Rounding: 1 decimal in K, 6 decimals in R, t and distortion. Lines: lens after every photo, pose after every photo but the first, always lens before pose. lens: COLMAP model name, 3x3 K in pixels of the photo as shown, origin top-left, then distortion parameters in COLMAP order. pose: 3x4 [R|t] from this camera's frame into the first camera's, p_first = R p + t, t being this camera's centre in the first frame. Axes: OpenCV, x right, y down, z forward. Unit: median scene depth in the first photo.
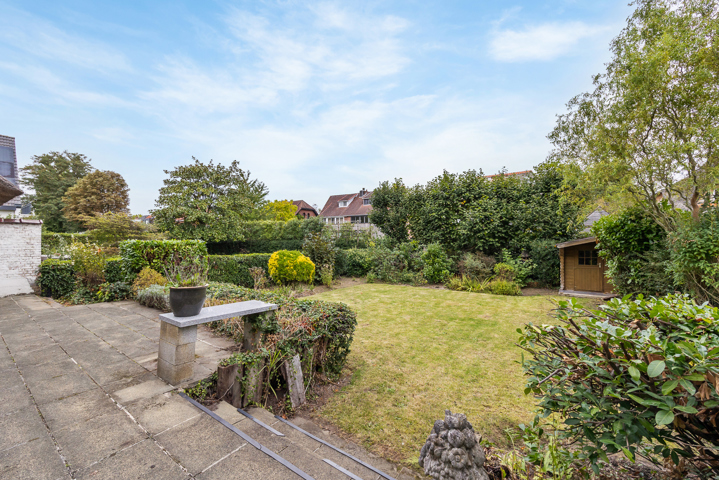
lens RADIAL K [[290.6, 0, 360.6], [0, 290.6, 240.0], [0, 0, 1]] dist [-0.003453, -0.000143]
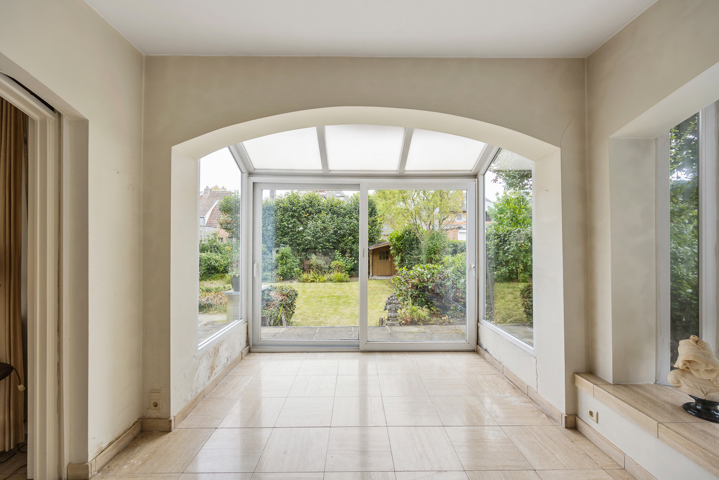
lens RADIAL K [[290.6, 0, 360.5], [0, 290.6, 243.1], [0, 0, 1]] dist [-0.003453, -0.000143]
pose [[0.804871, -0.002348, 0.593445, -0.245809], [0.001748, 0.999997, 0.001586, -0.007353], [-0.593447, -0.000240, 0.804873, -0.197077]]
